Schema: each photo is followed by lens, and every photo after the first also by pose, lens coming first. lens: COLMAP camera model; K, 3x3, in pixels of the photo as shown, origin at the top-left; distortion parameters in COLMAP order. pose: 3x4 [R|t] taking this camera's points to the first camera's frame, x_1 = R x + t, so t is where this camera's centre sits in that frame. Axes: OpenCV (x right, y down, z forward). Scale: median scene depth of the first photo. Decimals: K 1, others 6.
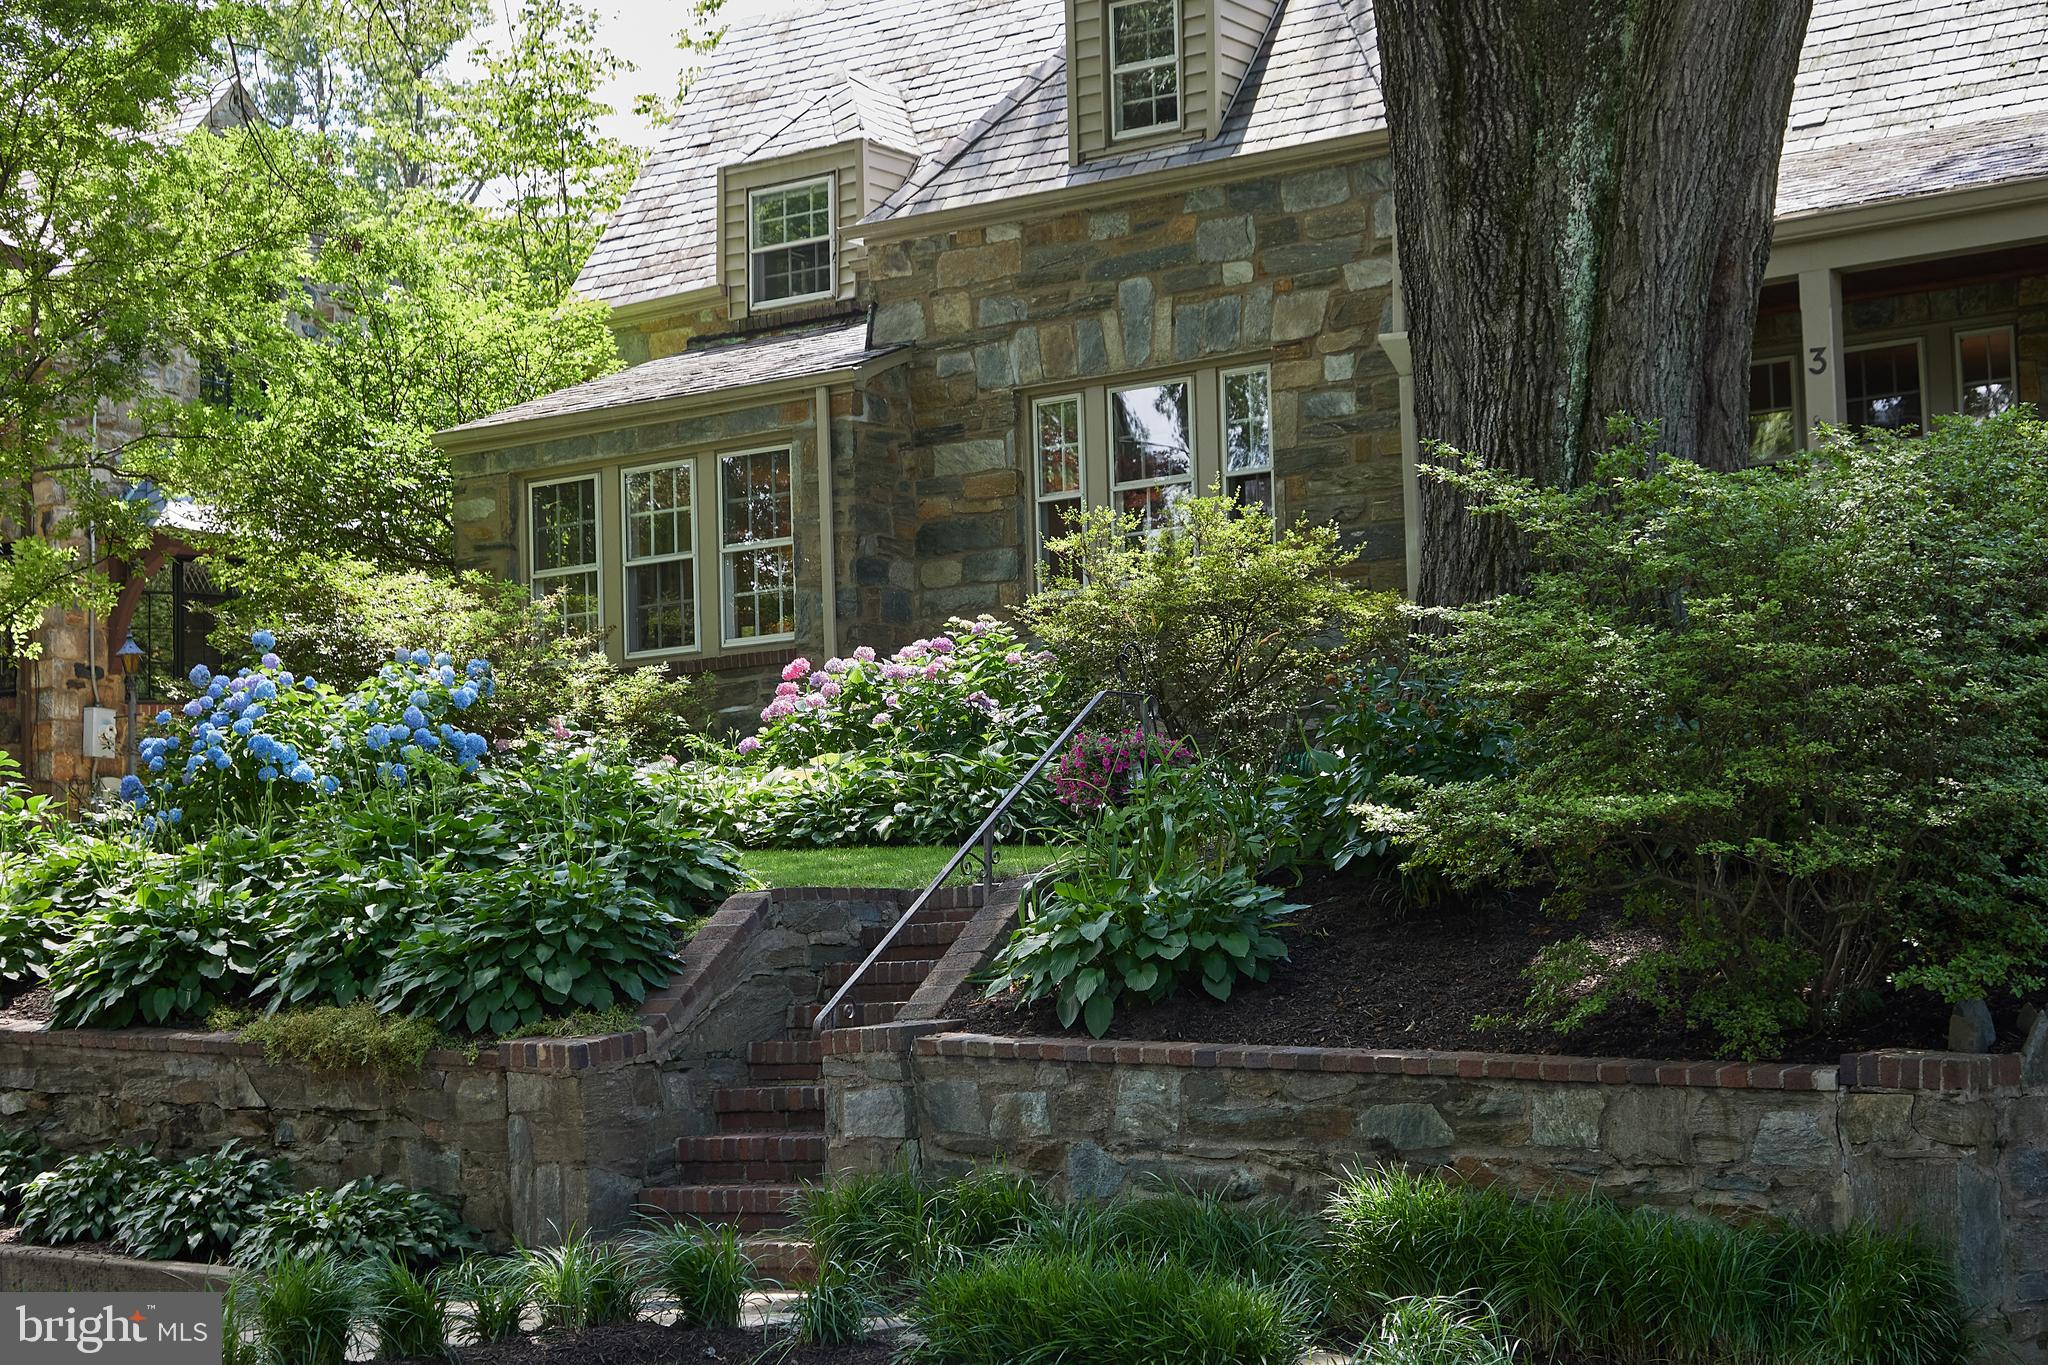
lens RADIAL K [[4055.4, 0, 1024.3], [0, 4055.4, 680.0], [0, 0, 1]] dist [0.014639, 0.000000]
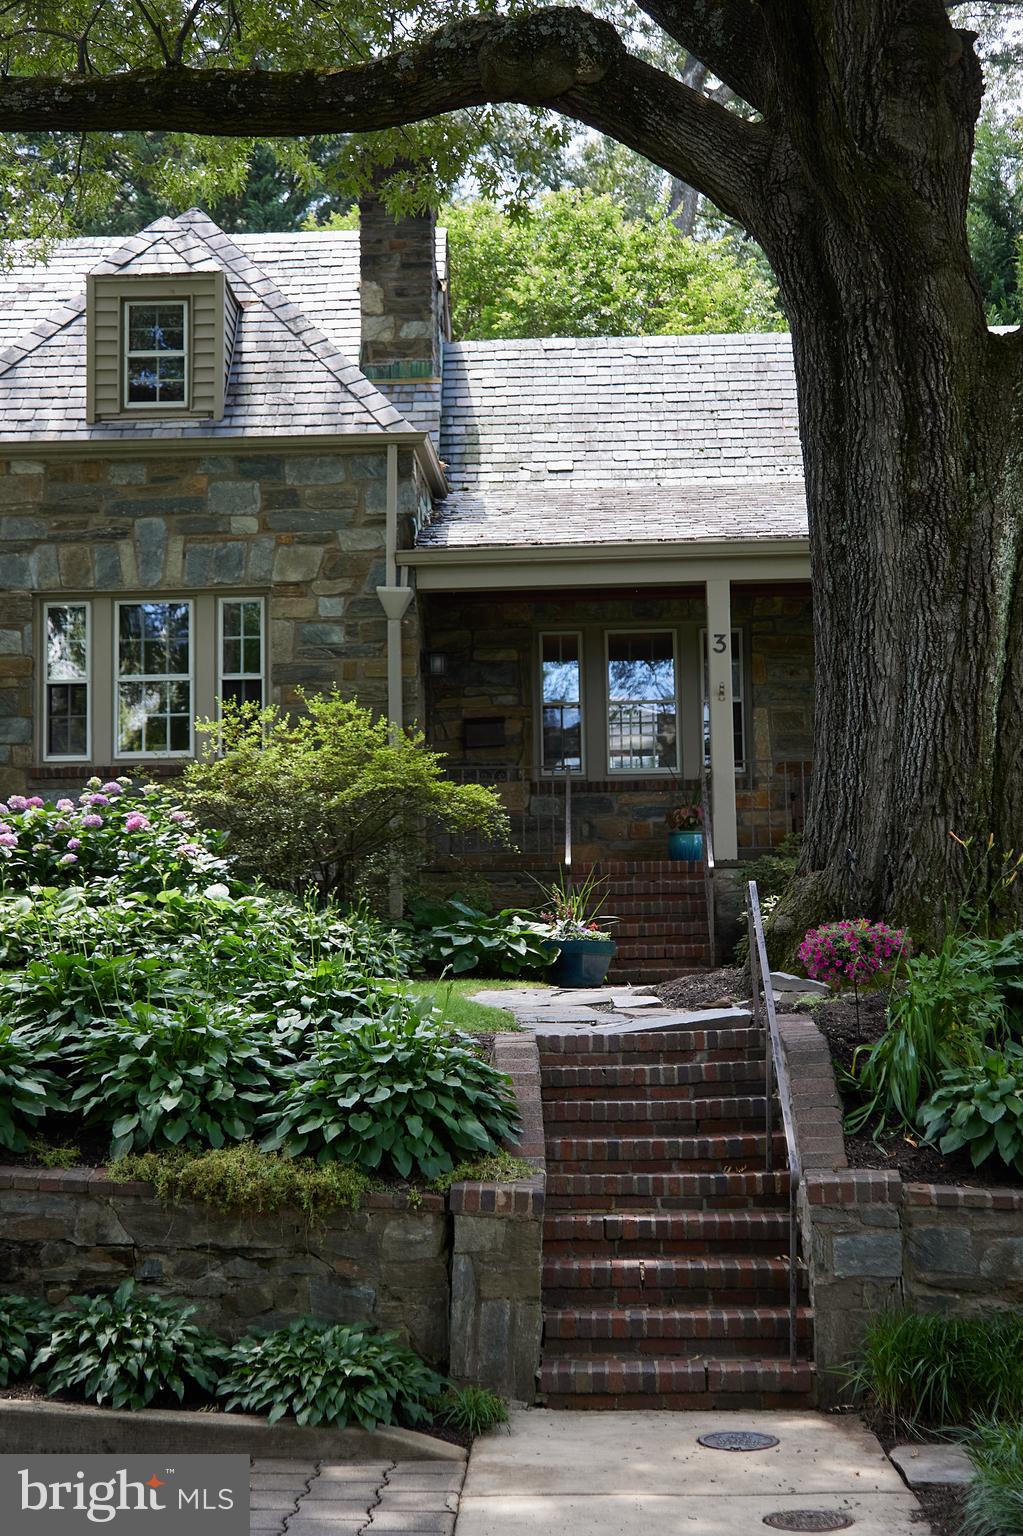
lens RADIAL K [[2527.8, 0, 510.8], [0, 2527.8, 770.5], [0, 0, 1]] dist [-0.009721, 0.000000]
pose [[0.832590, 0.071572, 0.549246, -0.337424], [-0.064283, 0.997401, -0.032527, -0.000764], [-0.550147, -0.008226, 0.835027, 0.291355]]
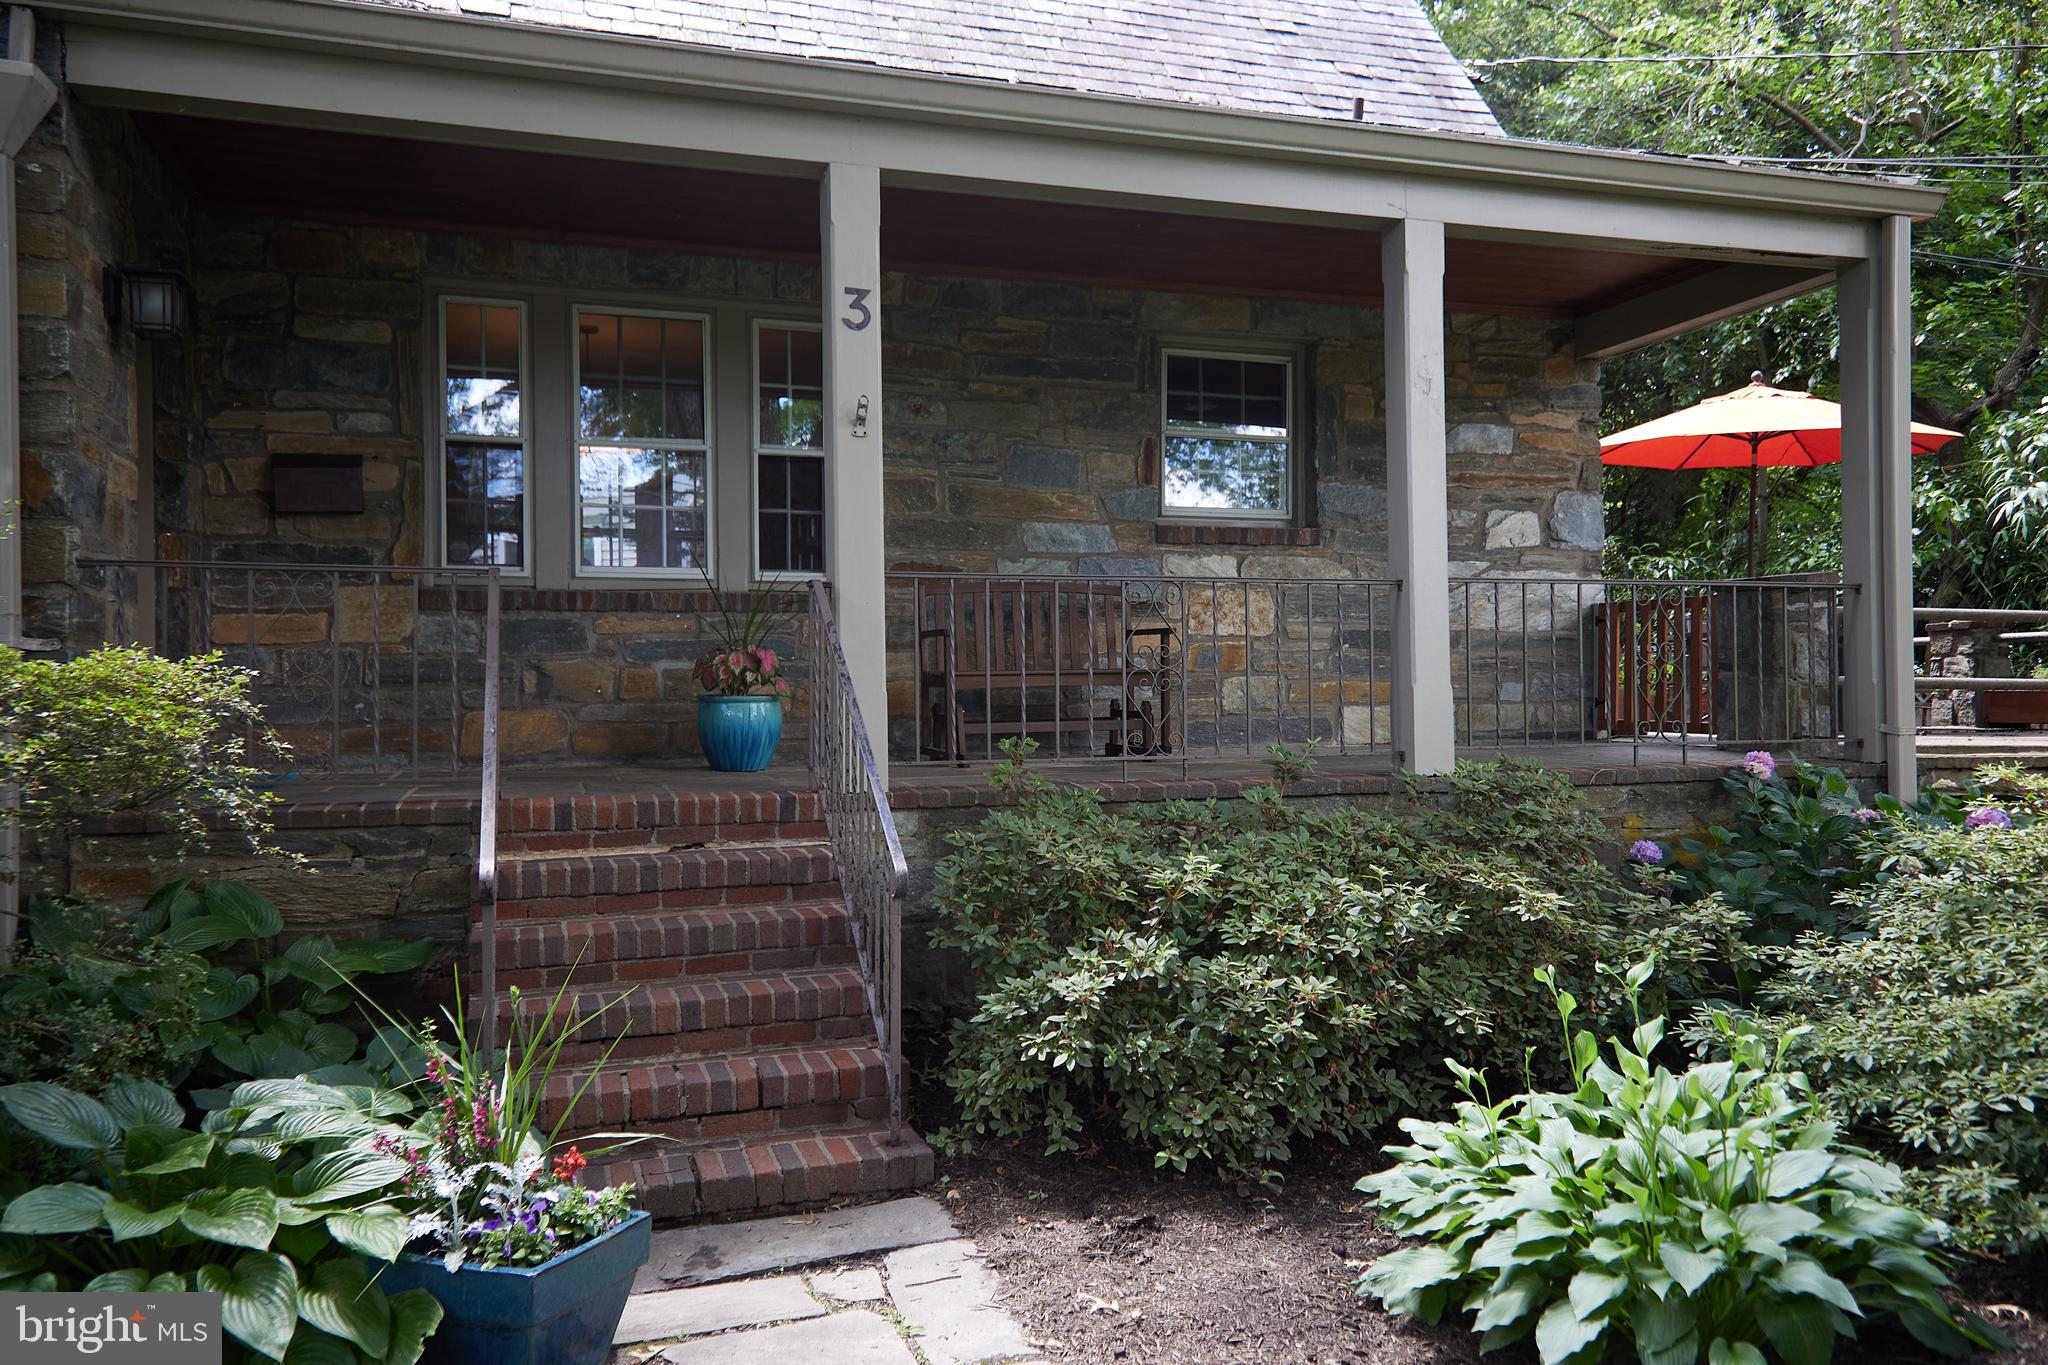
lens RADIAL K [[1534.7, 0, 1038.0], [0, 1534.7, 676.1], [0, 0, 1]] dist [0.056467, 0.001730]
pose [[0.585928, 0.032141, 0.809726, 0.016830], [-0.090030, 0.995609, 0.025627, -0.028874], [-0.805347, -0.087916, 0.586249, 0.803448]]
